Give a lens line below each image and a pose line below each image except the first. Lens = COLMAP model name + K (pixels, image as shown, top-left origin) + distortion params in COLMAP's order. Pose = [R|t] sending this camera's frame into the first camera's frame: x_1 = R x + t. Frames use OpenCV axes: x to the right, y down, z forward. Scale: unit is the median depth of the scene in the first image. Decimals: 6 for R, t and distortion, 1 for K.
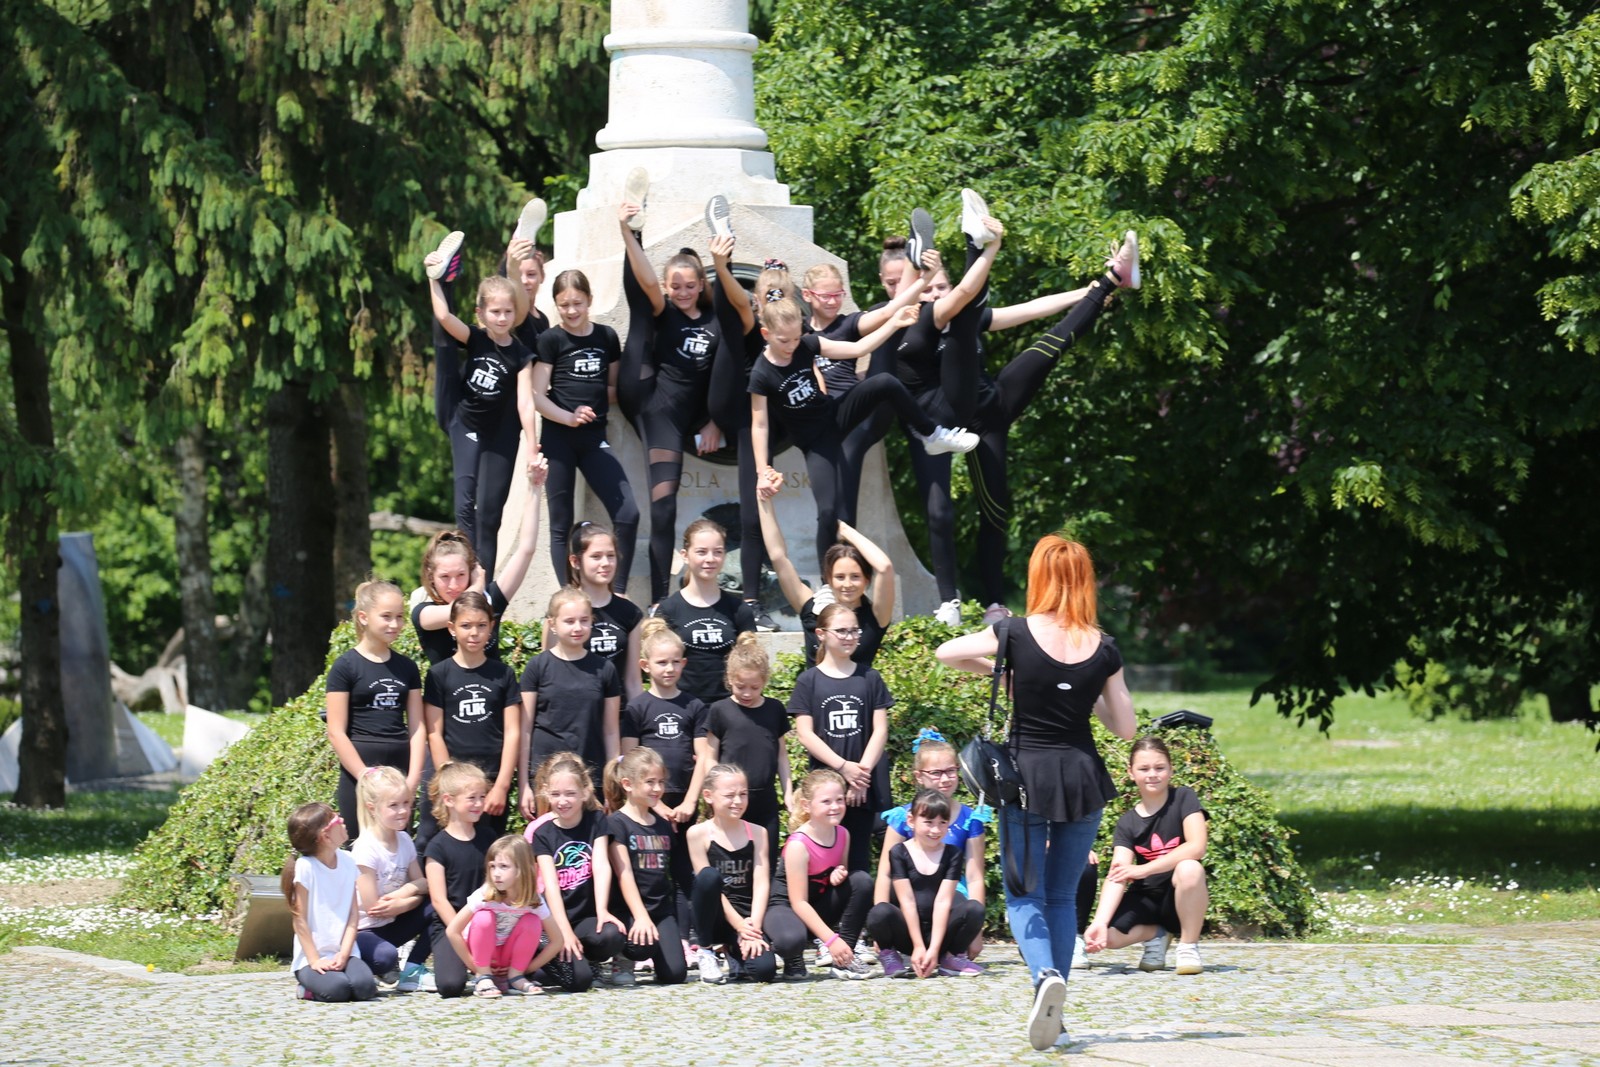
lens RADIAL K [[7383.6, 0, 799.9], [0, 7383.6, 534.2], [0, 0, 1]] dist [1.424675, 0.000000]
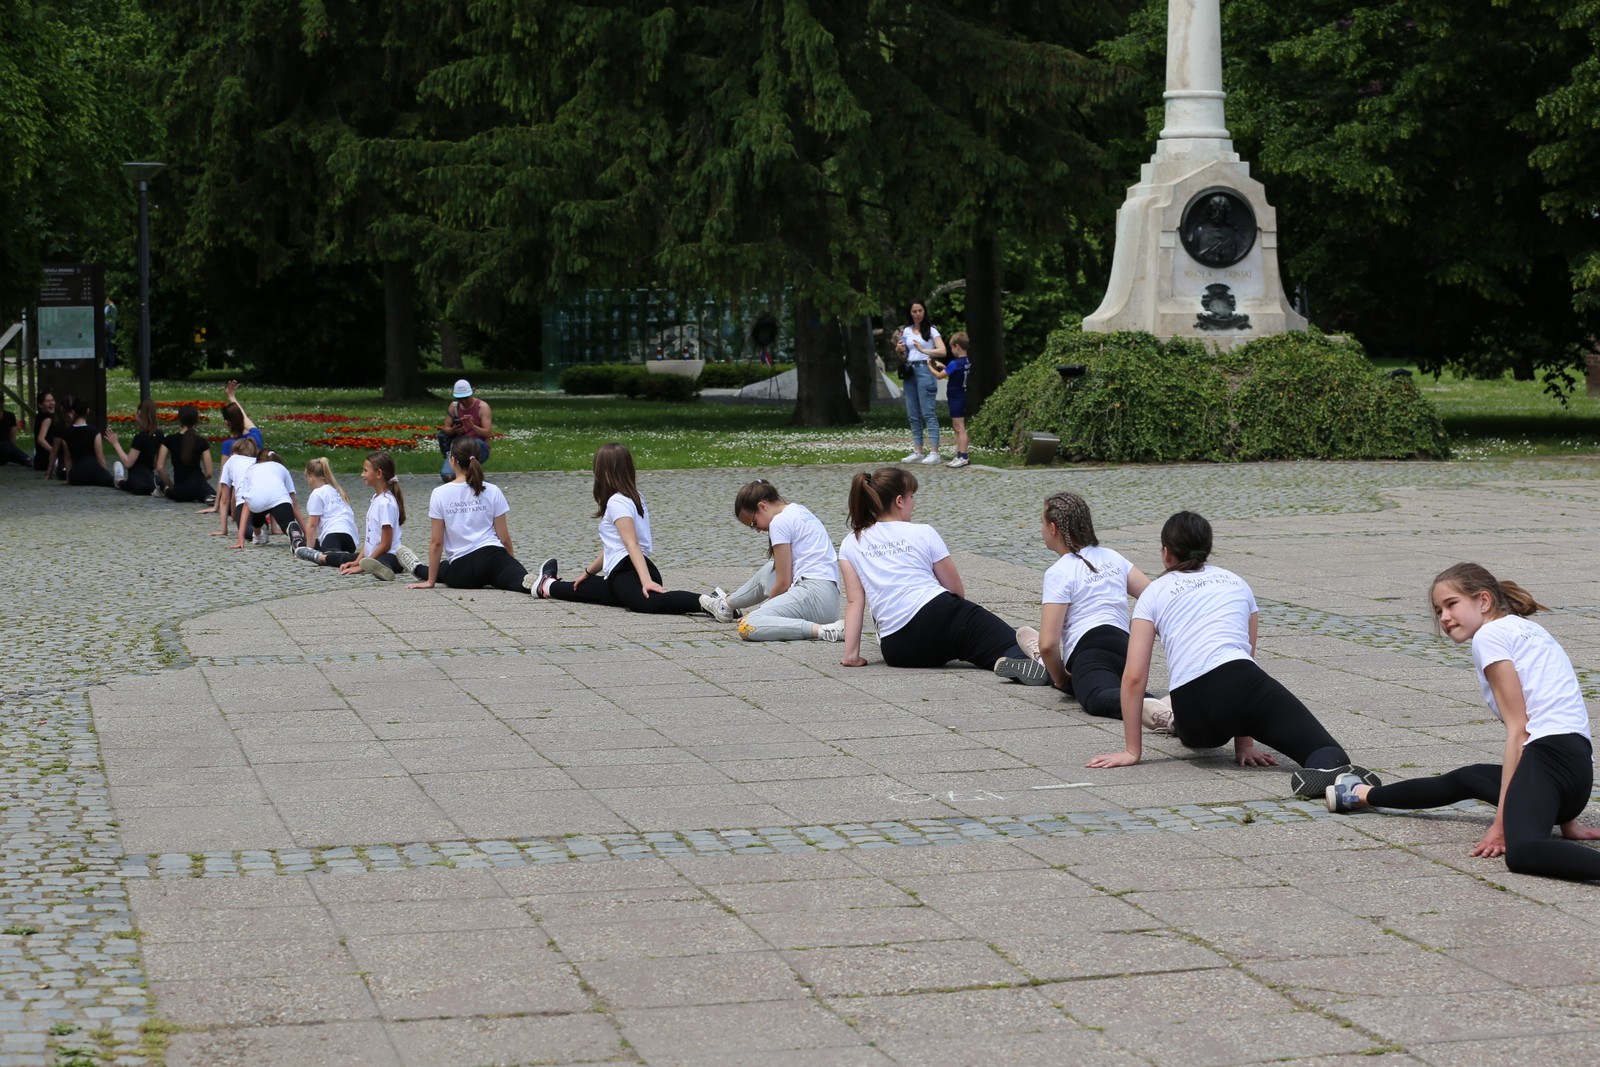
lens RADIAL K [[3677.8, 0, 799.8], [0, 3677.8, 535.2], [0, 0, 1]] dist [-0.233498, 0.000000]
pose [[0.995978, 0.006848, -0.089336, -0.034128], [-0.000860, 0.997760, 0.066889, -0.001751], [0.089594, -0.066543, 0.993753, -0.199148]]
